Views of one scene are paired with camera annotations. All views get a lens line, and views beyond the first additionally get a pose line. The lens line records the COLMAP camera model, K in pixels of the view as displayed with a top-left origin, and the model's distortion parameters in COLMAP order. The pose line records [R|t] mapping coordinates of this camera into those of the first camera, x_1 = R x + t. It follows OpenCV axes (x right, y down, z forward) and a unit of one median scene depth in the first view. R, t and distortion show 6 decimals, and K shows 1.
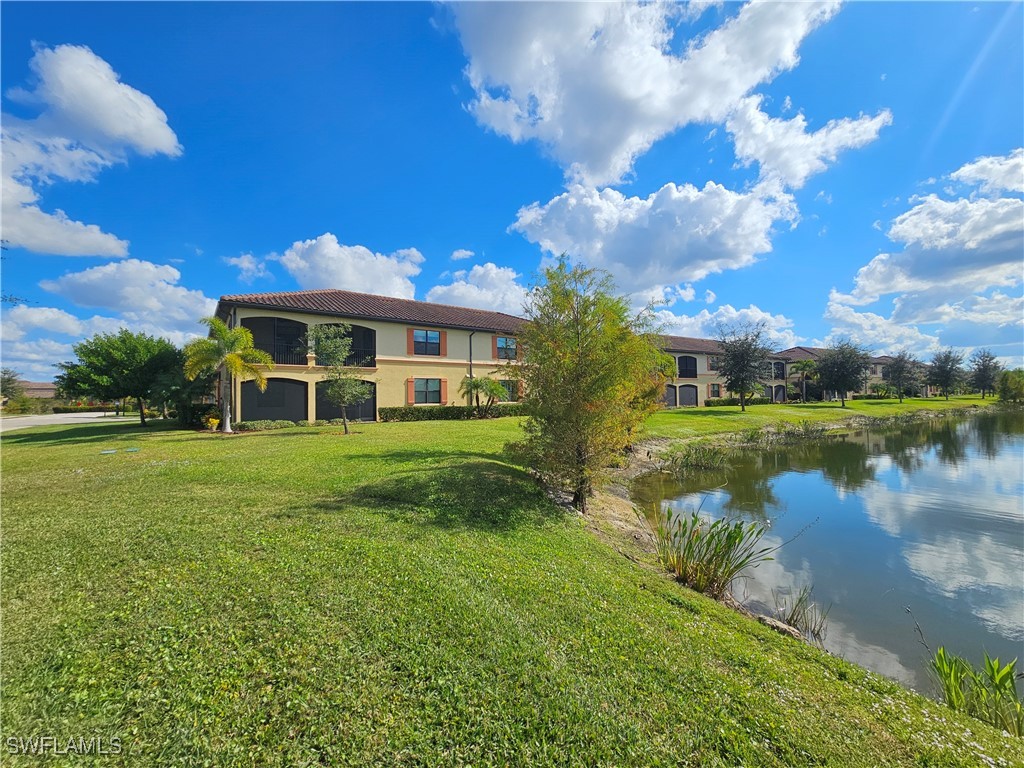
lens RADIAL K [[418.7, 0, 515.8], [0, 418.7, 384.1], [0, 0, 1]] dist [0.001281, -0.000161]
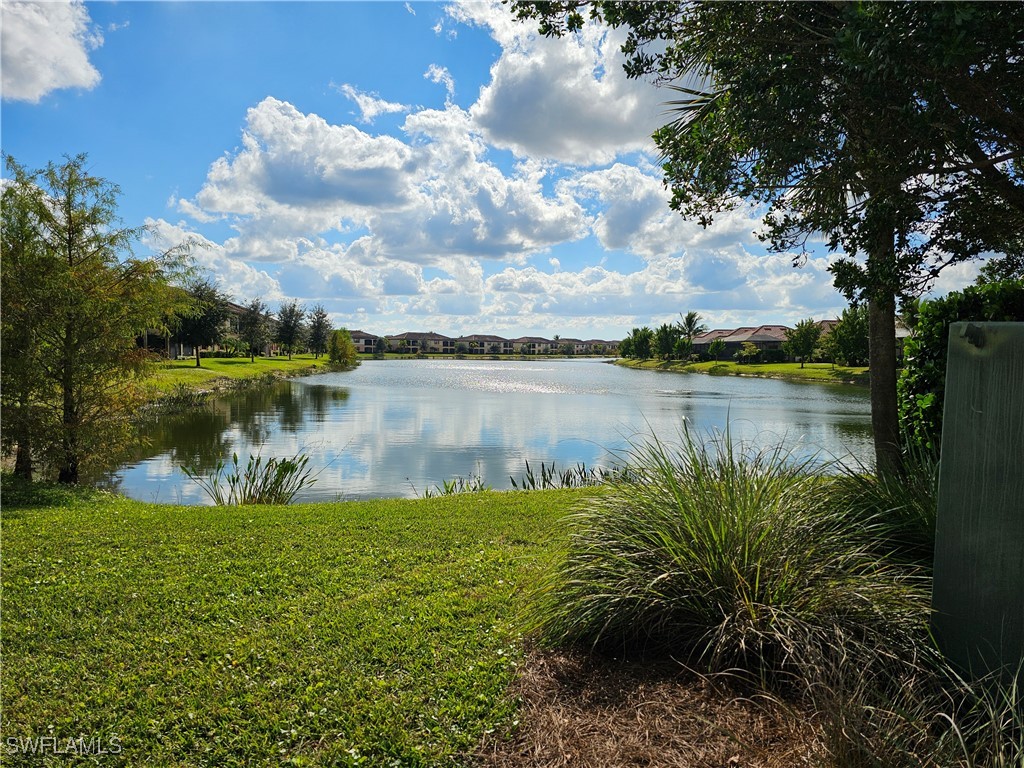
lens RADIAL K [[672.8, 0, 512.0], [0, 672.8, 384.0], [0, 0, 1]] dist [0.000541, 0.000352]
pose [[0.421842, -0.024022, 0.906351, -0.282401], [-0.046036, 0.997792, 0.047872, 0.000697], [-0.905500, -0.061919, 0.419805, -0.105906]]
